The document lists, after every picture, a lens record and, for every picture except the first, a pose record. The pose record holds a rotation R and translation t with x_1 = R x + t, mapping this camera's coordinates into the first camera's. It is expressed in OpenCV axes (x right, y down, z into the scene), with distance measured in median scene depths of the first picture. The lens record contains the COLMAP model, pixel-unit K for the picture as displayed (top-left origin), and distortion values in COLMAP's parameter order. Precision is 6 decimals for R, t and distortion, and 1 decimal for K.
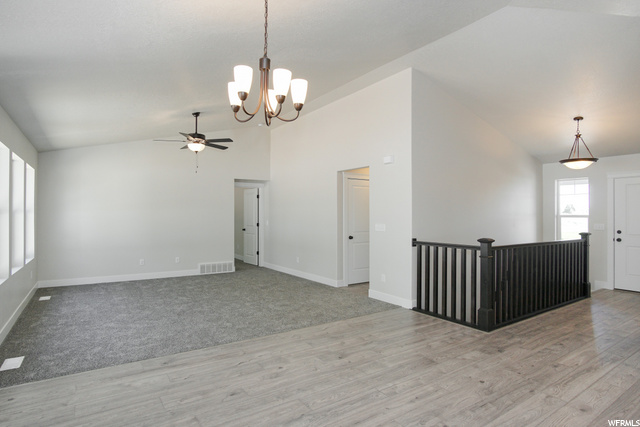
lens RADIAL K [[345.2, 0, 315.3], [0, 345.2, 211.4], [0, 0, 1]] dist [-0.026964, 0.001709]
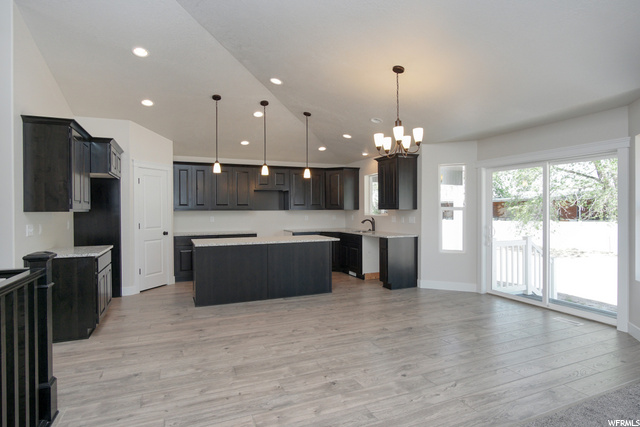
lens RADIAL K [[345.2, 0, 315.3], [0, 345.2, 211.4], [0, 0, 1]] dist [-0.026964, 0.001709]
pose [[-0.982406, 0.000124, 0.186757, -0.024864], [-0.000809, 0.999988, -0.004917, 0.013949], [-0.186755, -0.004982, -0.982394, 1.227352]]
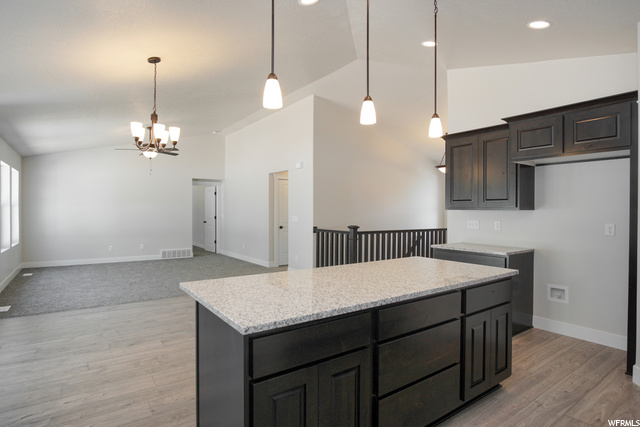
lens RADIAL K [[340.5, 0, 312.8], [0, 340.5, 211.3], [0, 0, 1]] dist [-0.022690, 0.001186]
pose [[0.999689, 0.000996, 0.024937, 0.257001], [-0.001324, 0.999913, 0.013108, 0.003695], [-0.024922, -0.013137, 0.999603, -0.298309]]
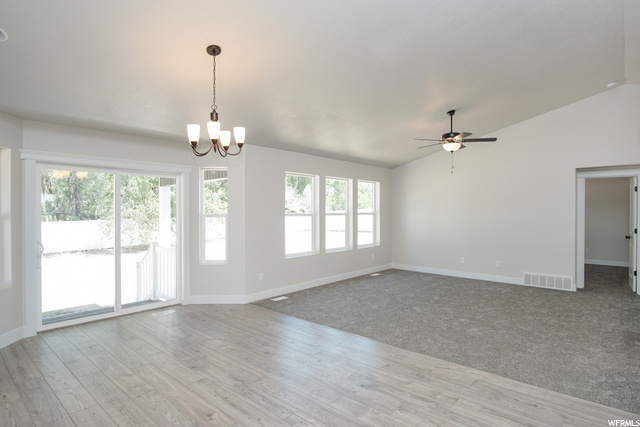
lens RADIAL K [[350.7, 0, 320.0], [0, 350.7, 213.5], [0, 0, 1]] dist [-0.025181, 0.000722]
pose [[0.261778, 0.006444, -0.965107, 0.605026], [0.007877, 0.999930, 0.008813, -0.012208], [0.965096, -0.009909, 0.261709, 0.453538]]
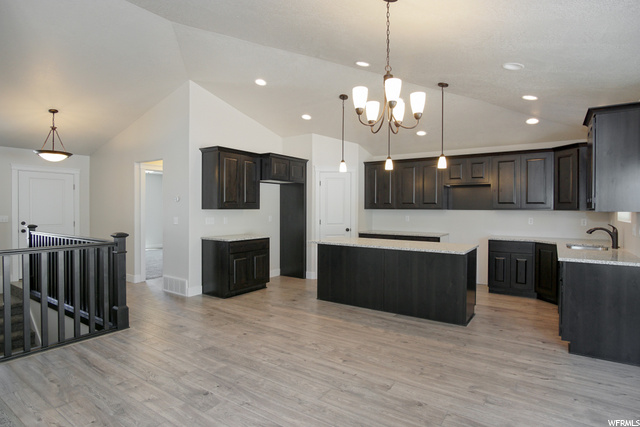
lens RADIAL K [[345.2, 0, 315.3], [0, 345.2, 211.4], [0, 0, 1]] dist [-0.026964, 0.001709]
pose [[-0.367594, -0.015025, 0.929865, -0.493122], [-0.014737, 0.999838, 0.010330, 0.001676], [-0.929870, -0.009906, -0.367756, 0.716707]]
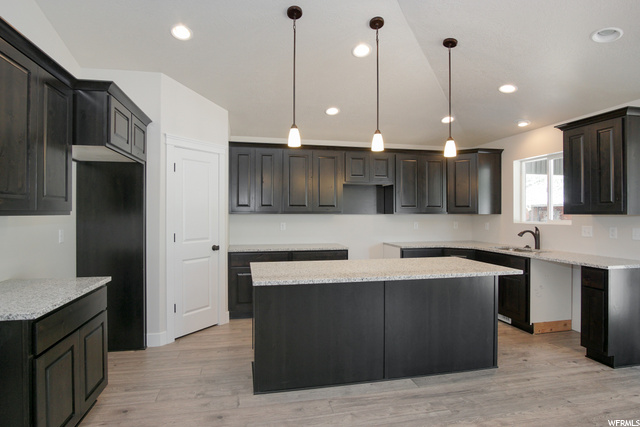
lens RADIAL K [[345.2, 0, 315.3], [0, 345.2, 211.4], [0, 0, 1]] dist [-0.026964, 0.001709]
pose [[-0.929321, -0.003965, 0.369252, 0.218686], [-0.009282, 0.999877, -0.012623, 0.007840], [-0.369157, -0.015158, -0.929244, 0.776855]]
